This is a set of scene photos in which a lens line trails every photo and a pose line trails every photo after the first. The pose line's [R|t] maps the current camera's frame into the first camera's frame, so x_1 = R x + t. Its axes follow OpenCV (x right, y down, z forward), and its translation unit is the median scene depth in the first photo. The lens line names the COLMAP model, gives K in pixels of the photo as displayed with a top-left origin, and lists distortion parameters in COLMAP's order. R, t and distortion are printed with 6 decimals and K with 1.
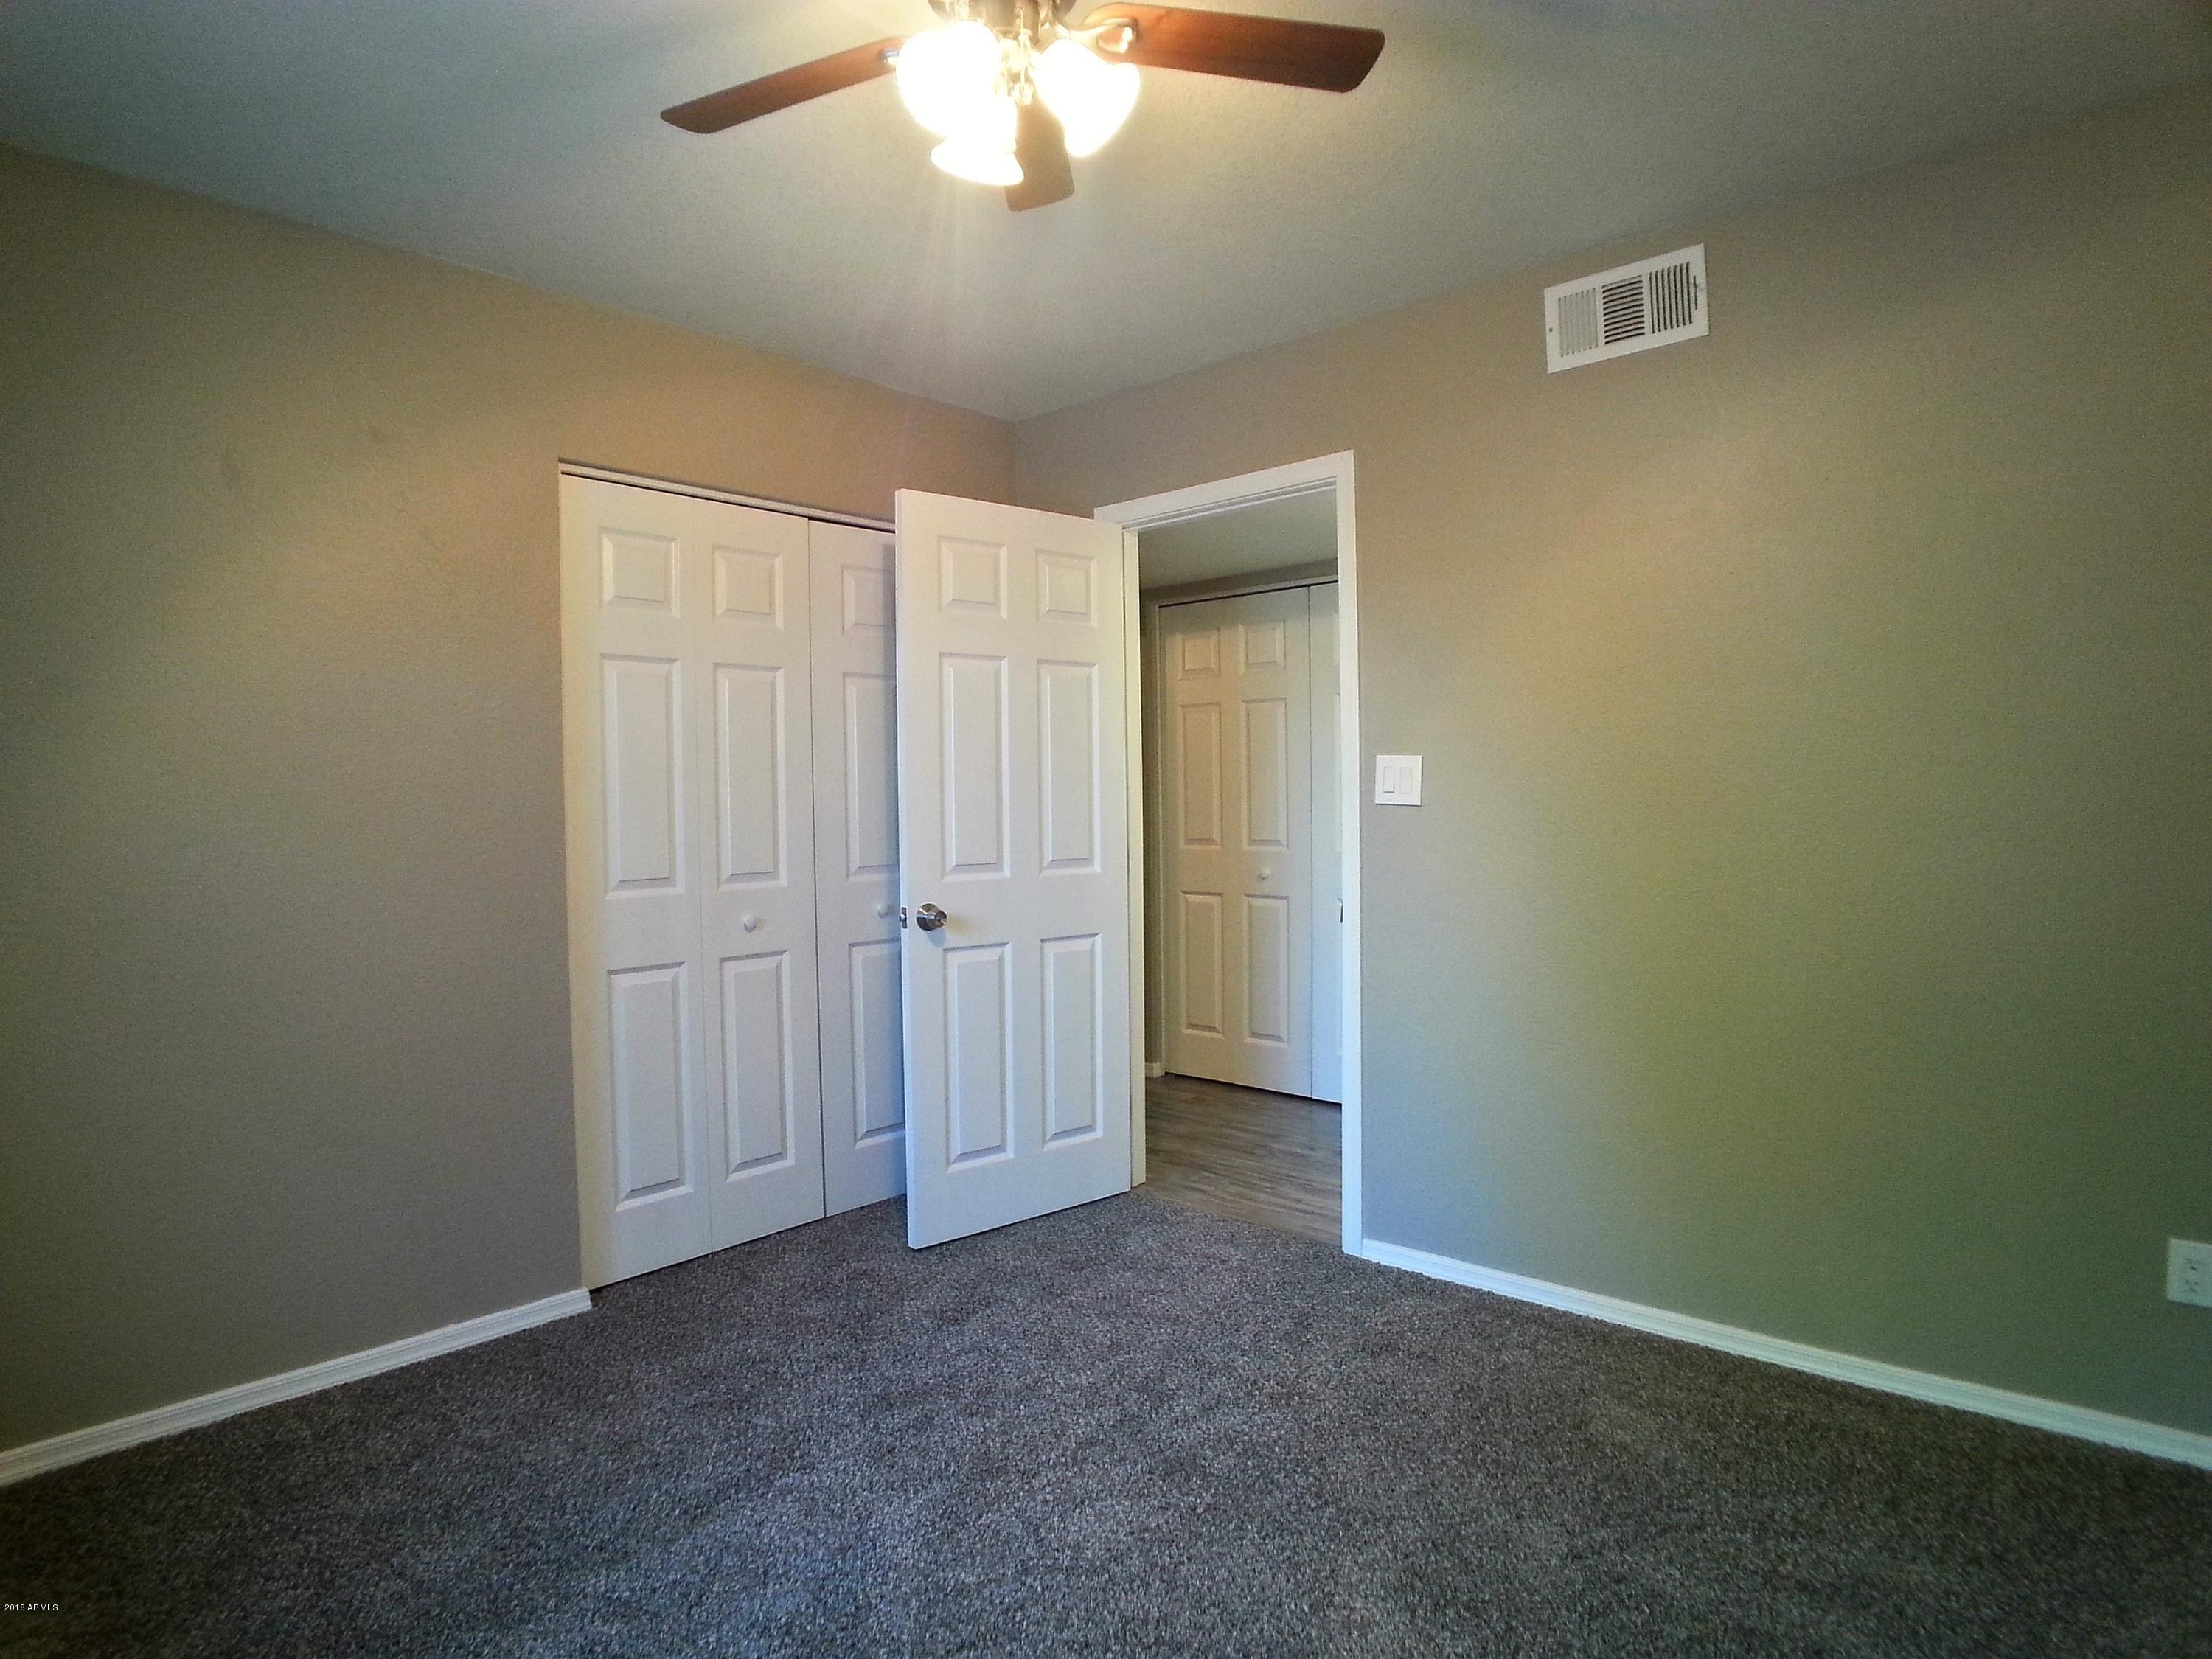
lens RADIAL K [[1257.4, 0, 1055.1], [0, 1257.4, 829.4], [0, 0, 1]] dist [-0.025308, -0.000200]
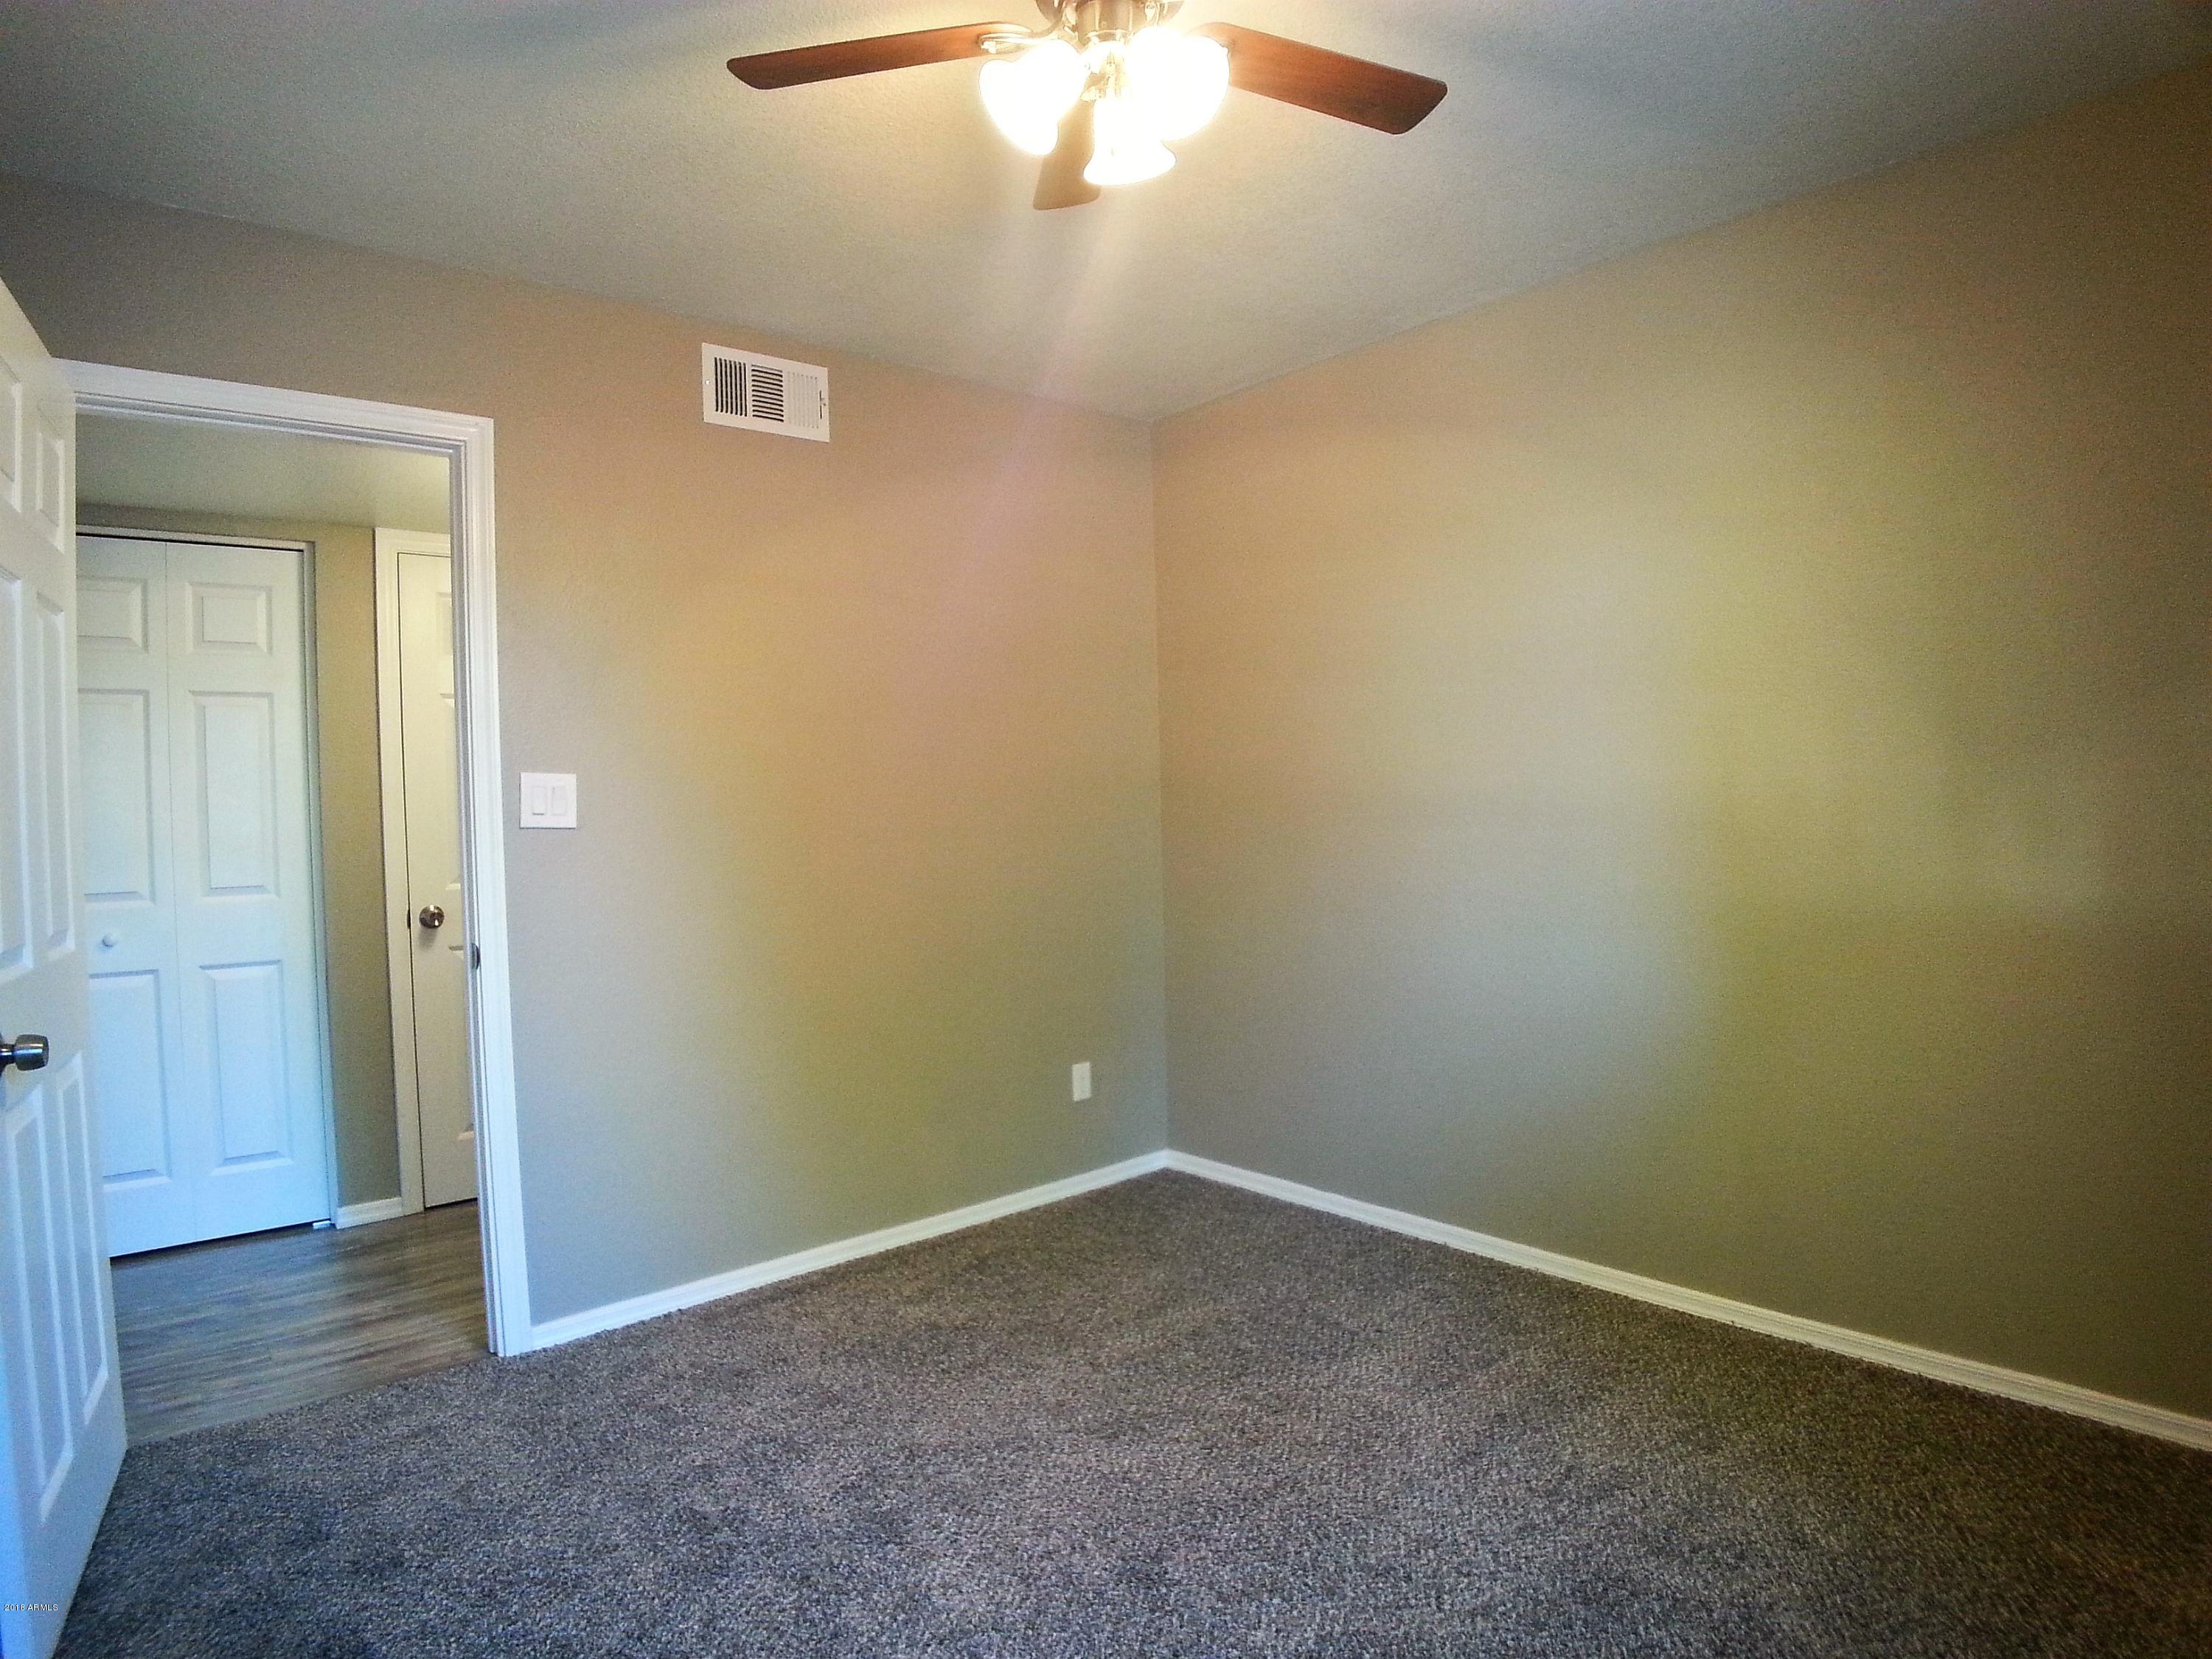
lens RADIAL K [[1270.4, 0, 1033.9], [0, 1270.4, 822.7], [0, 0, 1]] dist [-0.066894, 0.000666]
pose [[0.120897, -0.005769, 0.992648, -0.643978], [0.052278, 0.998632, -0.000564, -0.004982], [-0.991287, 0.051962, 0.121033, 0.605350]]
